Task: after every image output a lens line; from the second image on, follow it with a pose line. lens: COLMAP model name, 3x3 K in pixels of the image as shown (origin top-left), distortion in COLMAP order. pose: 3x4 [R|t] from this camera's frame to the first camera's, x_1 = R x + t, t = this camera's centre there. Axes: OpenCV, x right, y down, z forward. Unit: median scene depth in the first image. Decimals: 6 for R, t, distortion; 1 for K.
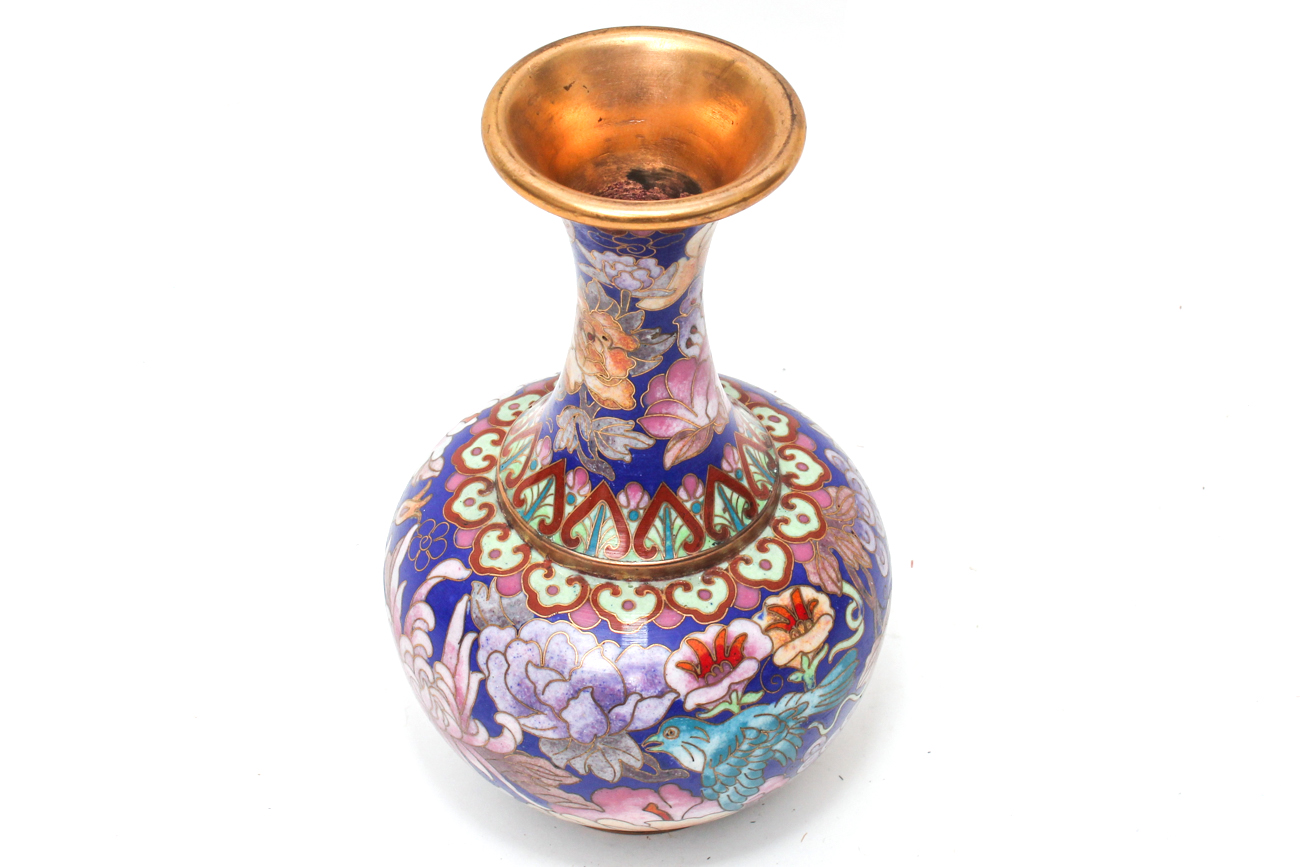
lens RADIAL K [[2761.0, 0, 650.0], [0, 2761.0, 433.5], [0, 0, 1]] dist [0.202576, 0.016657]
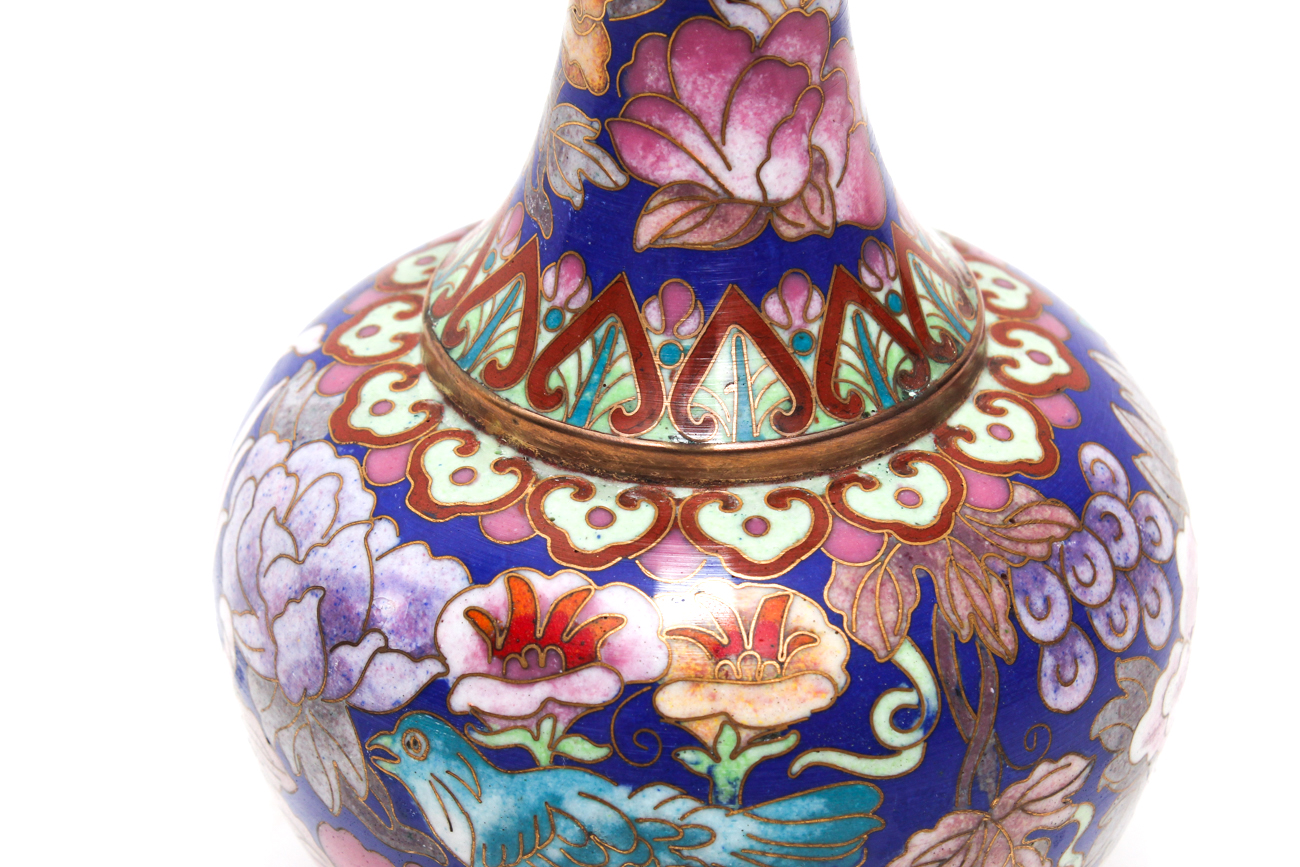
lens RADIAL K [[2993.7, 0, 672.1], [0, 2993.7, 431.8], [0, 0, 1]] dist [0.071170, -0.181658]
pose [[0.773553, 0.337563, -0.536346, 0.304248], [-0.428307, 0.902256, -0.049875, 0.065425], [0.467085, 0.268302, 0.842523, 0.560903]]
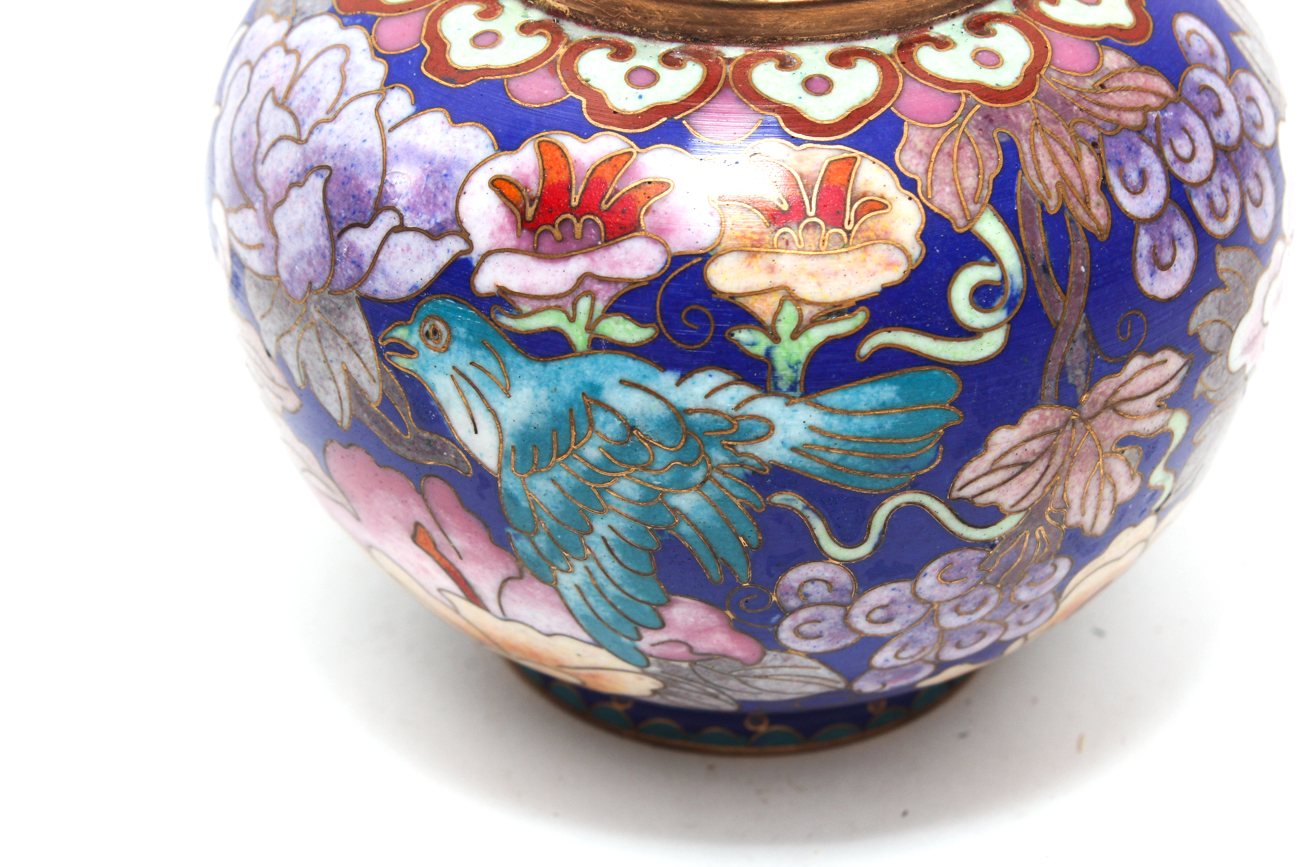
lens RADIAL K [[2993.7, 0, 672.1], [0, 2993.7, 431.8], [0, 0, 1]] dist [0.071170, -0.181658]
pose [[0.779261, 0.350090, -0.519798, 0.283611], [-0.423917, 0.905335, -0.025766, 0.117849], [0.461570, 0.240430, 0.853901, 0.618188]]
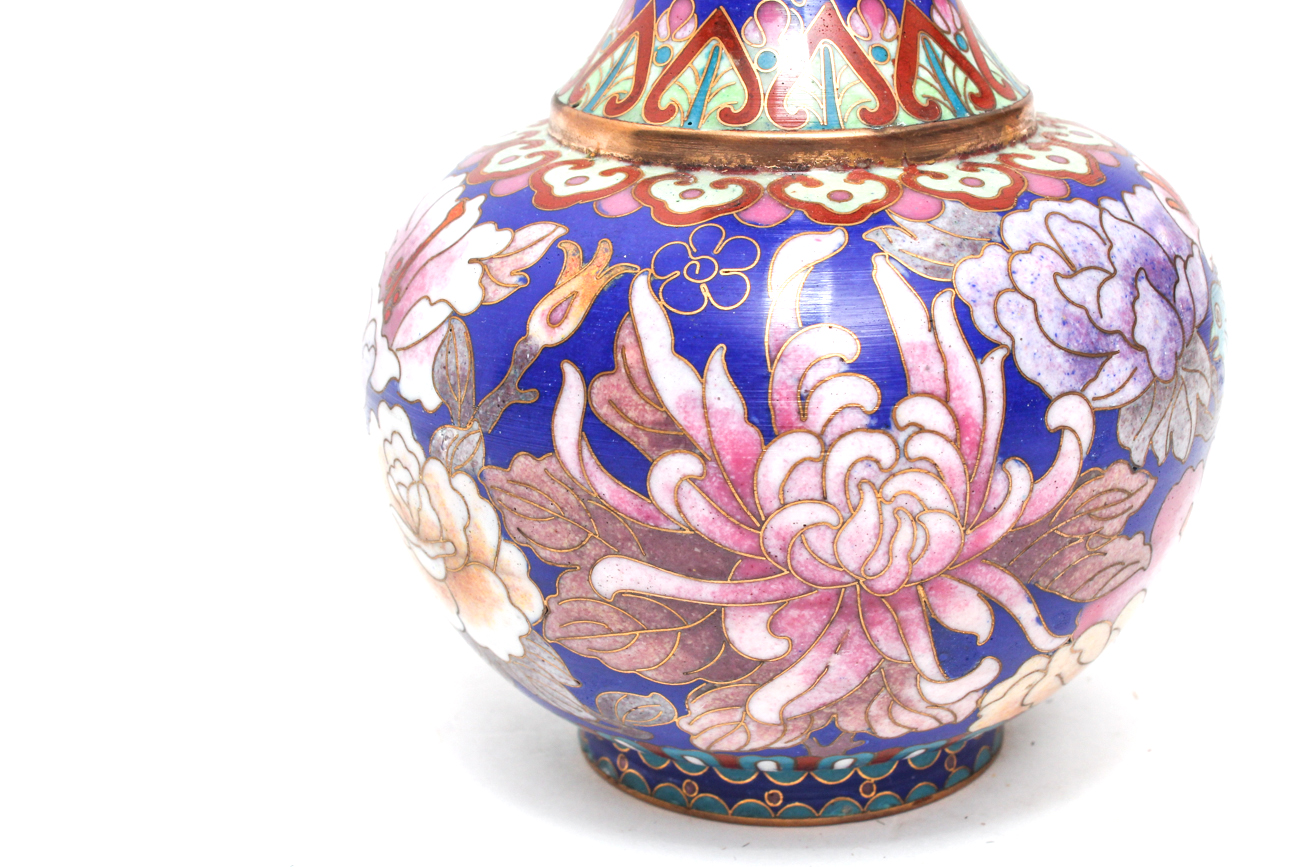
lens RADIAL K [[2261.9, 0, 650.0], [0, 2261.9, 433.5], [0, 0, 1]] dist [-0.030485, -0.027846]
pose [[0.510967, -0.283867, 0.811377, -0.447775], [0.600666, 0.793121, -0.100791, 0.103407], [-0.614909, 0.538867, 0.575768, 0.807692]]
